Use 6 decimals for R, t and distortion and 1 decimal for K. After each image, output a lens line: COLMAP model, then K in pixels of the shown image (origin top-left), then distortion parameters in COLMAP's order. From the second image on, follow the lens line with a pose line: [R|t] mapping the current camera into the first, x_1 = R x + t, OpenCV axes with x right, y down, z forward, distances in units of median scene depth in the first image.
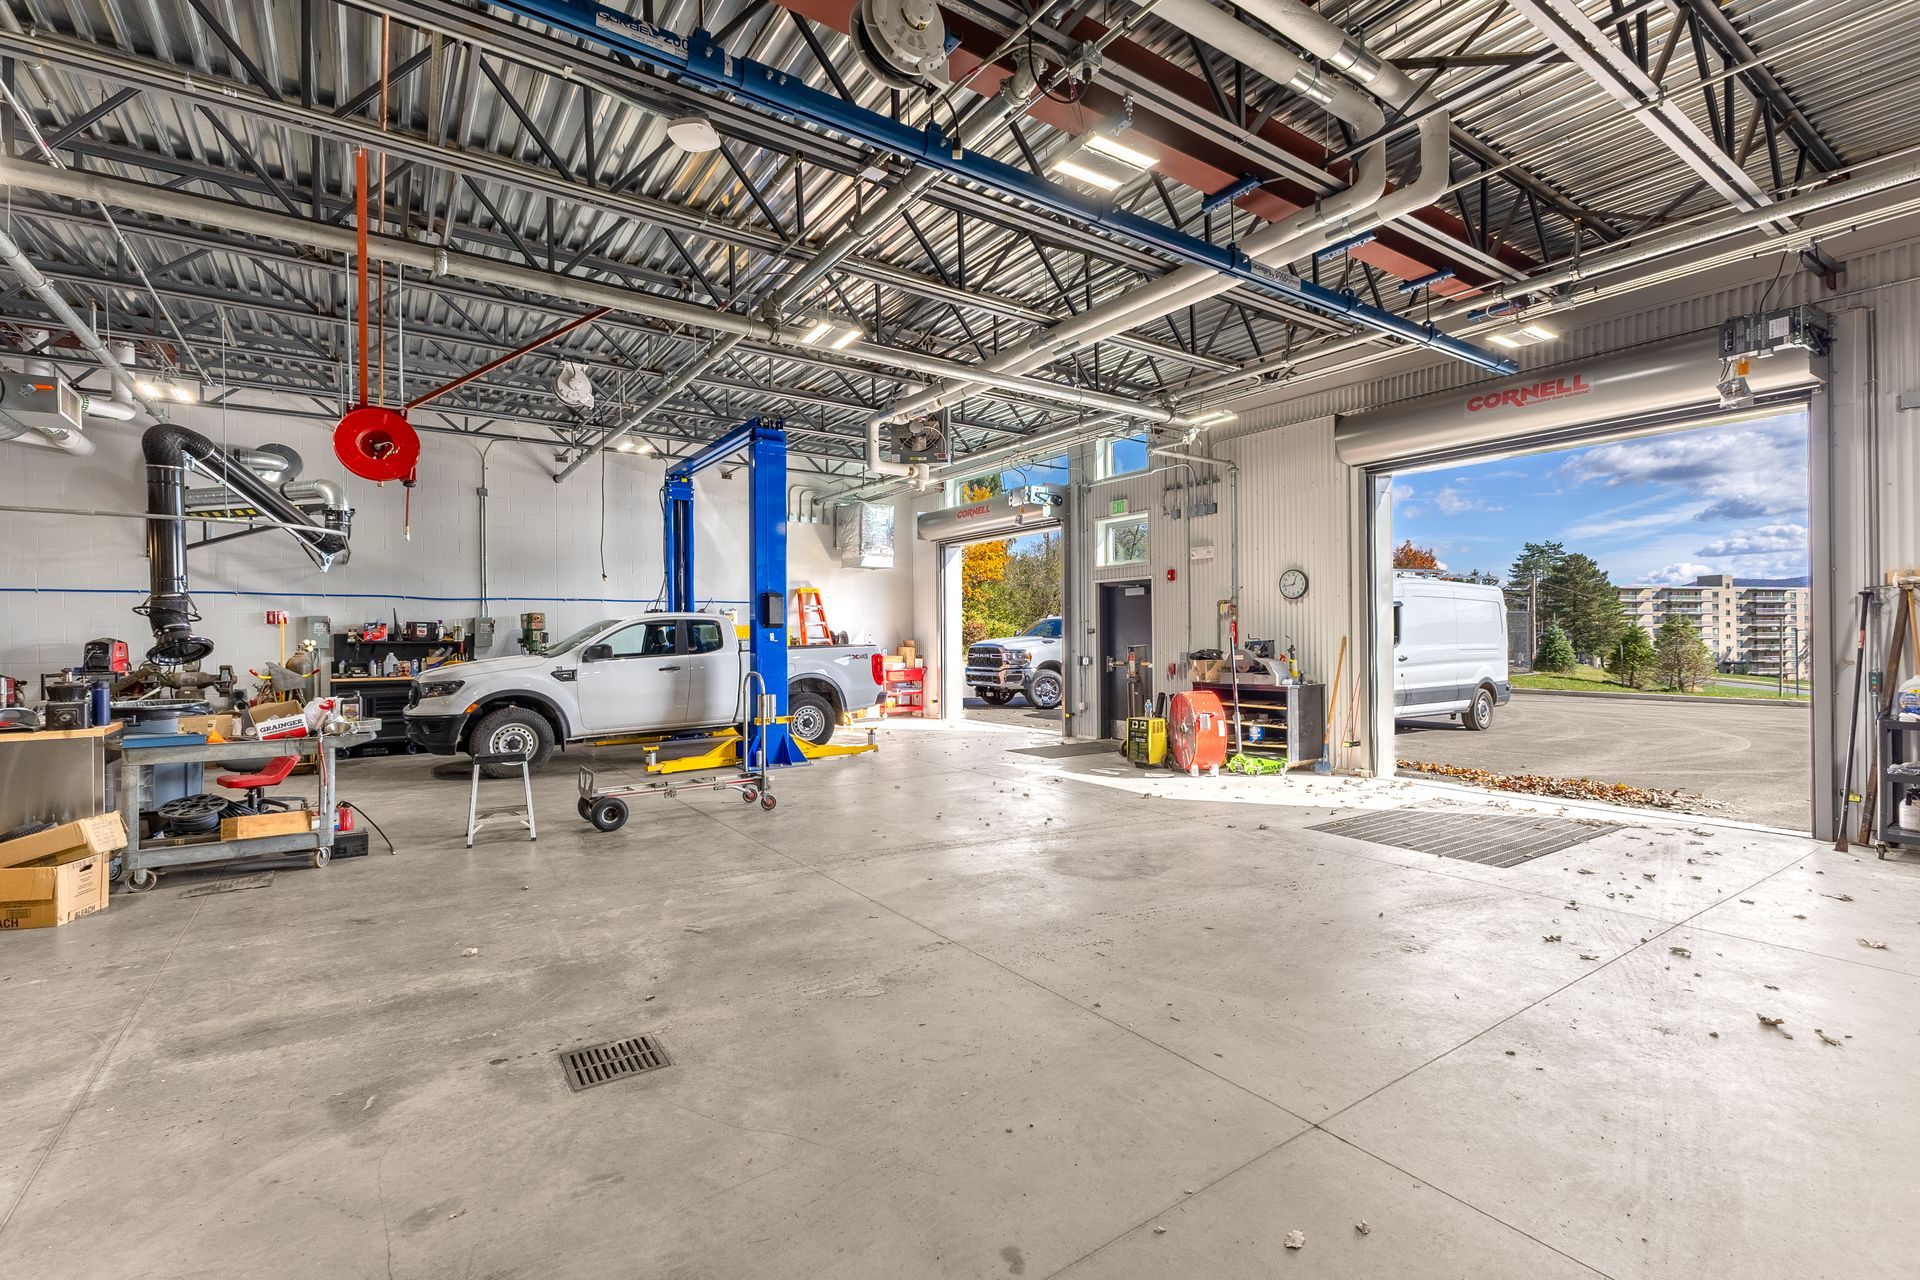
lens RADIAL K [[833.8, 0, 959.6], [0, 833.8, 634.1], [0, 0, 1]] dist [0.003062, 0.000456]
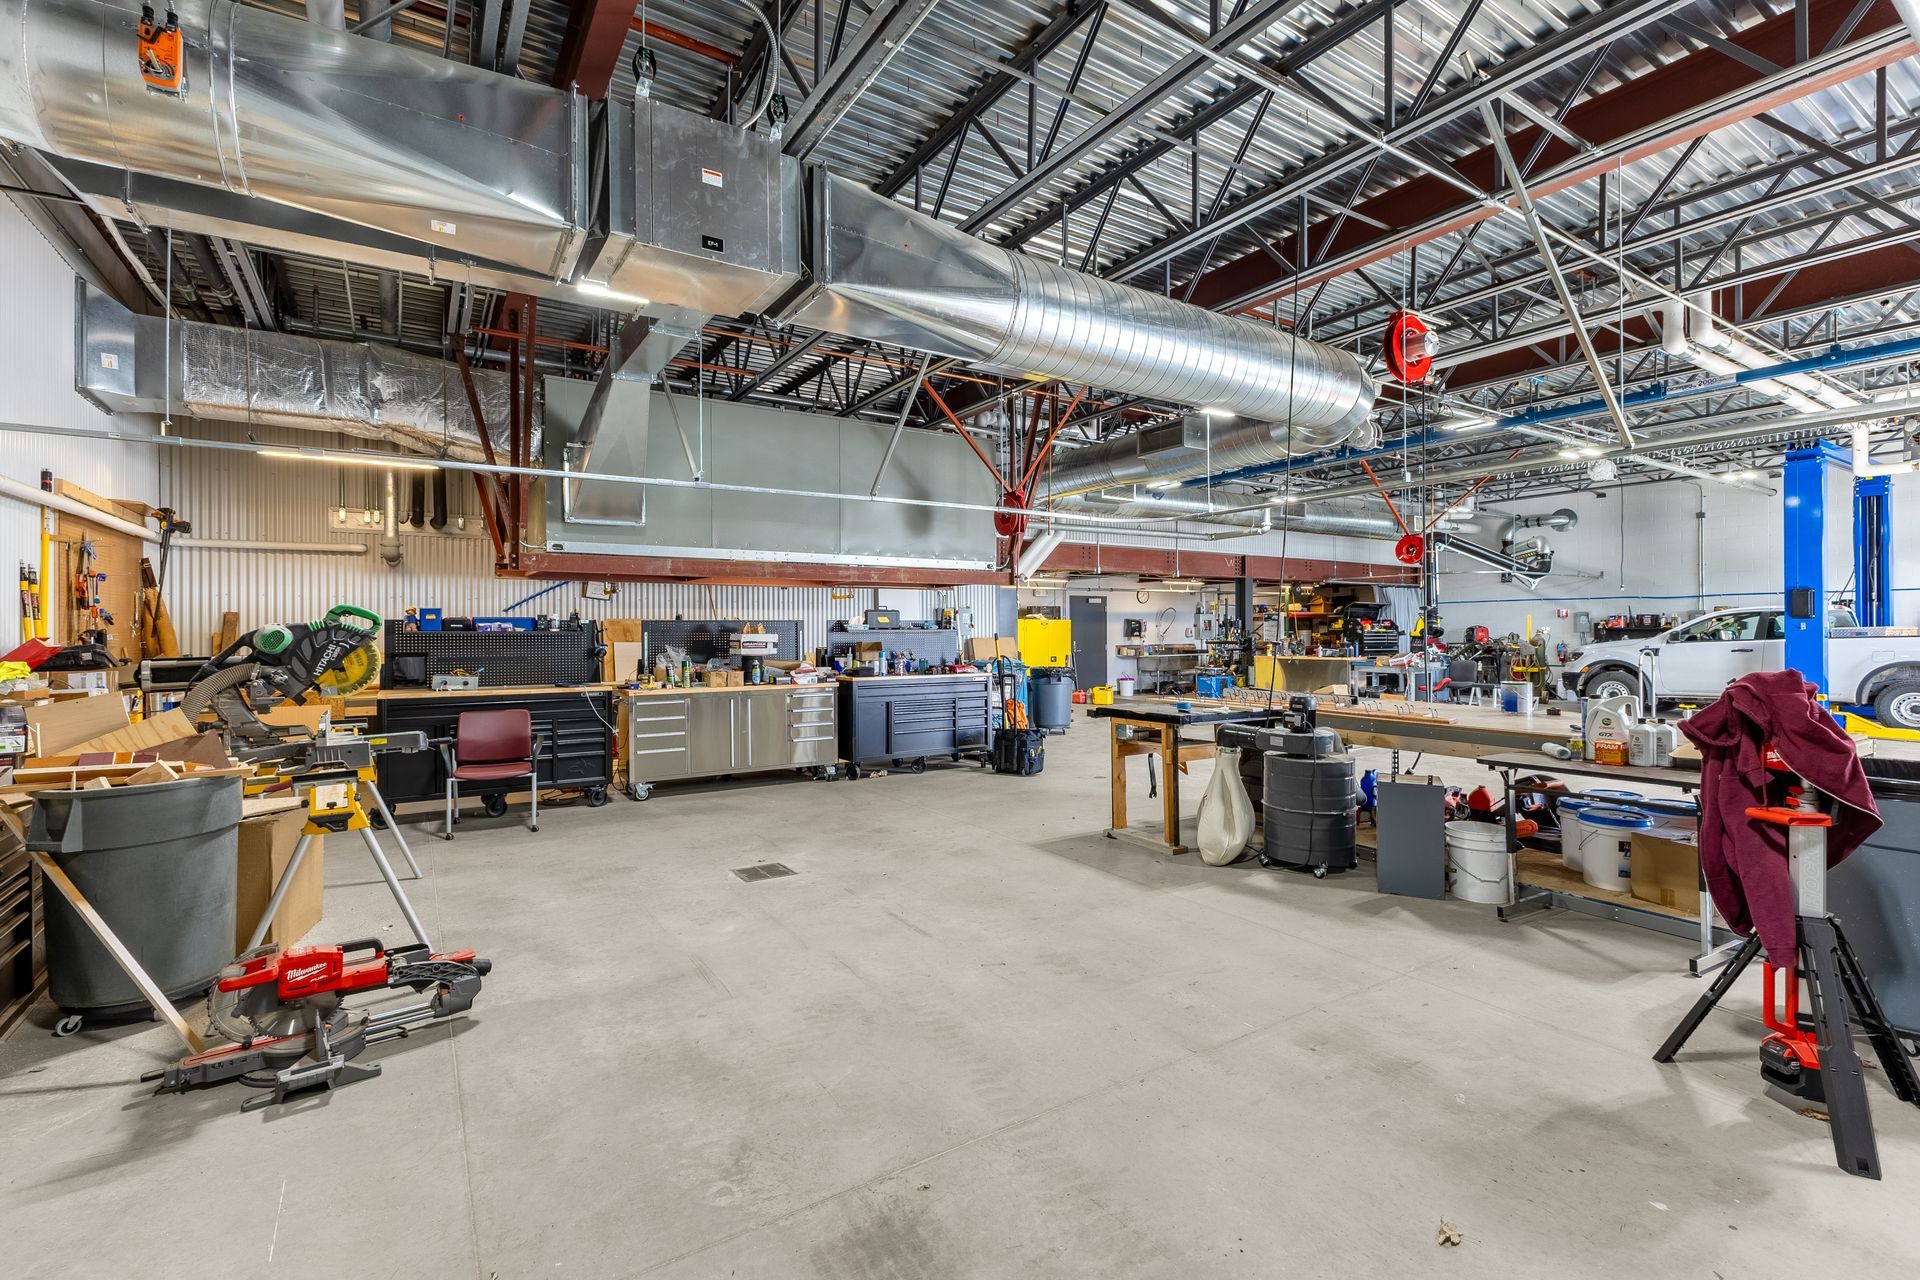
lens RADIAL K [[833.8, 0, 959.6], [0, 833.8, 634.1], [0, 0, 1]] dist [0.003062, 0.000456]
pose [[-0.002784, 0.010862, -0.999937, 0.836274], [0.010025, 0.999891, 0.010833, -0.008517], [0.999946, -0.009994, -0.002892, -0.182534]]
